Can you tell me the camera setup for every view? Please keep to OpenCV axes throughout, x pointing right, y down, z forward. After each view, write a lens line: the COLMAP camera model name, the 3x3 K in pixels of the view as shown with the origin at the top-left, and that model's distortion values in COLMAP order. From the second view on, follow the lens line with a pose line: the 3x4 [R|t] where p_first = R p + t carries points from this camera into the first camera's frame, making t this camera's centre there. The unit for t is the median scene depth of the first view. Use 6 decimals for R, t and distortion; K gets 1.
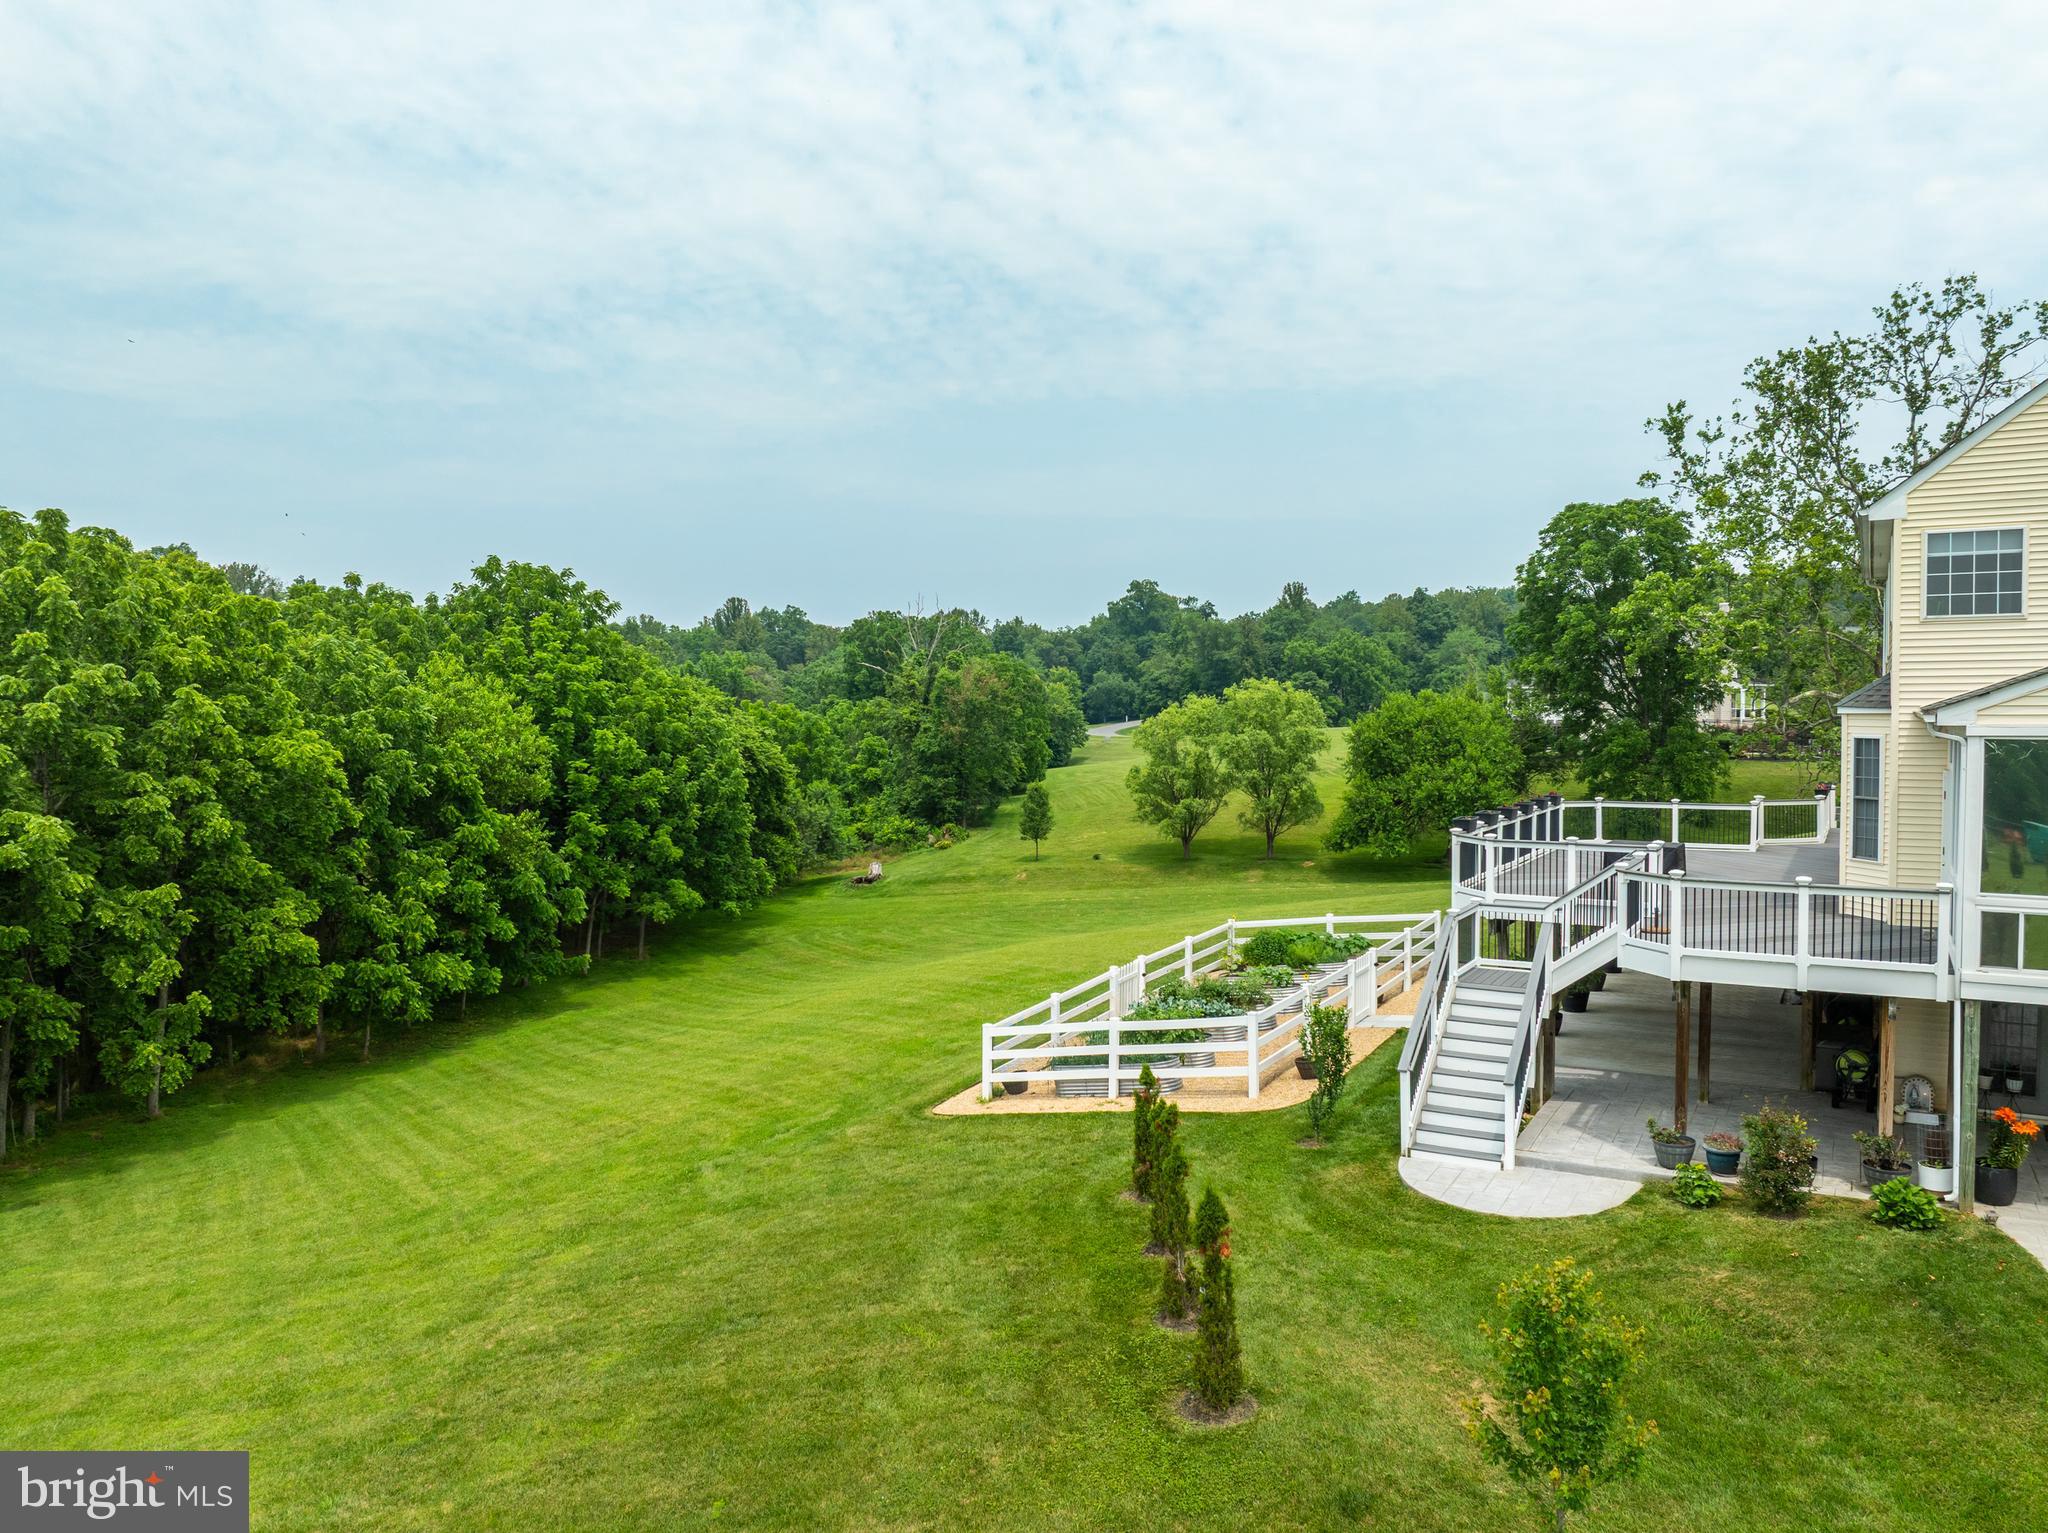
lens RADIAL K [[1441.8, 0, 1024.2], [0, 1441.8, 760.2], [0, 0, 1]] dist [-0.045140, 0.001637]
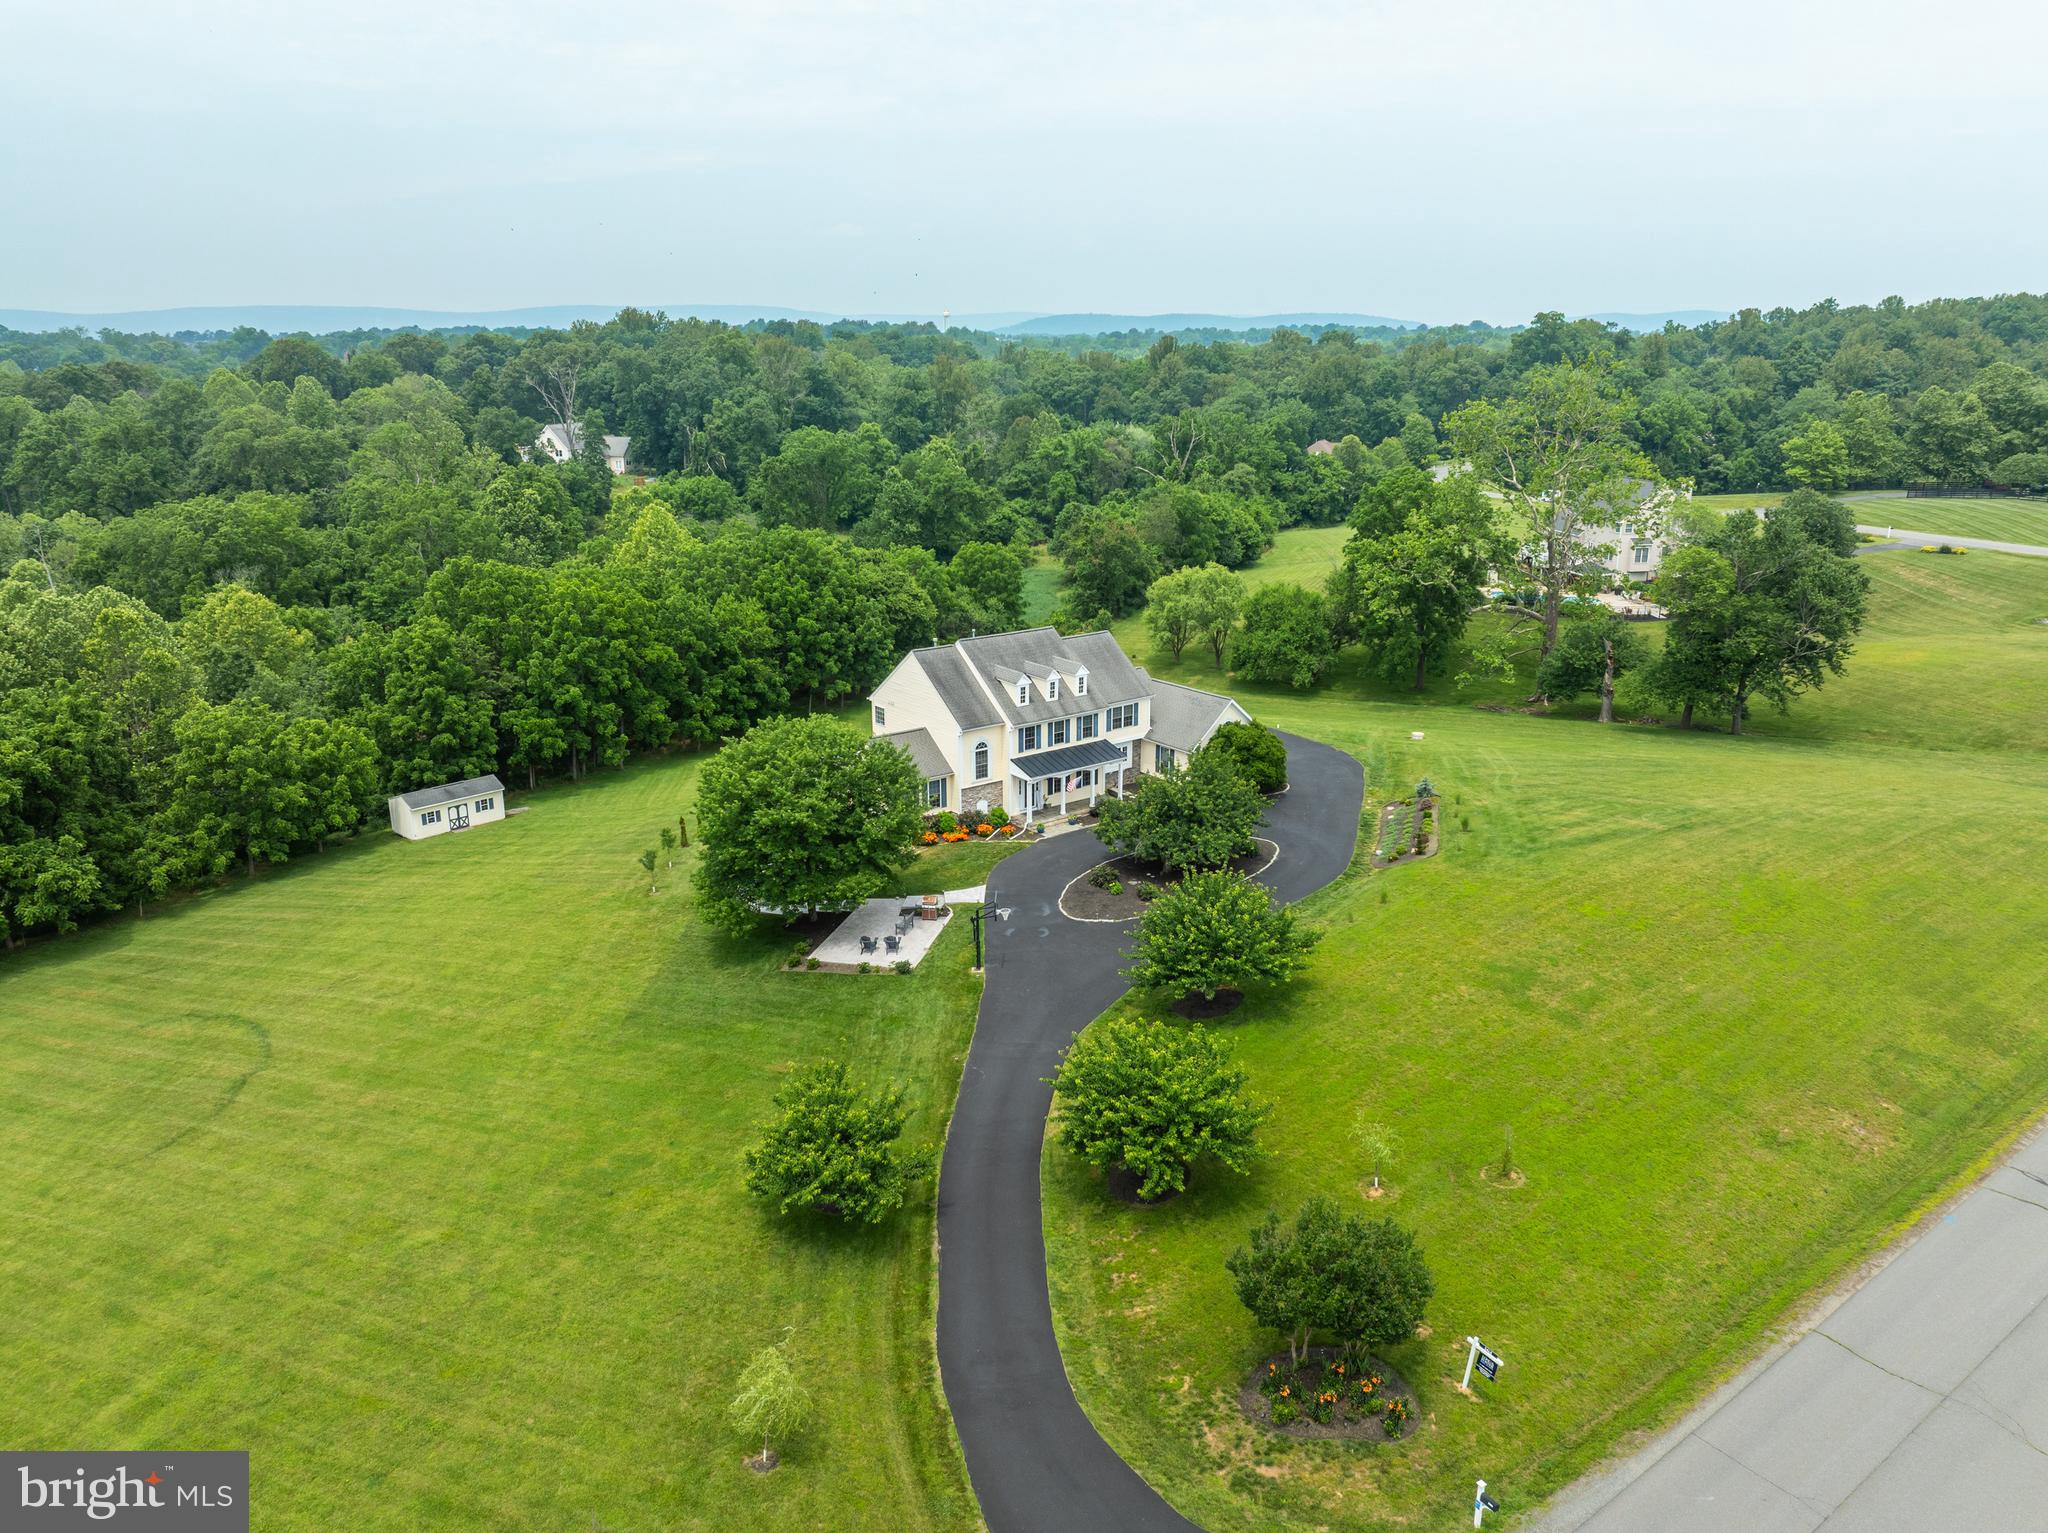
lens RADIAL K [[1441.8, 0, 1018.9], [0, 1441.8, 764.4], [0, 0, 1]] dist [-0.045140, 0.001637]
pose [[0.924511, 0.101939, -0.367270, 1.111755], [-0.009615, 0.969503, 0.244891, -0.444116], [0.381033, -0.222874, 0.897297, -1.222376]]
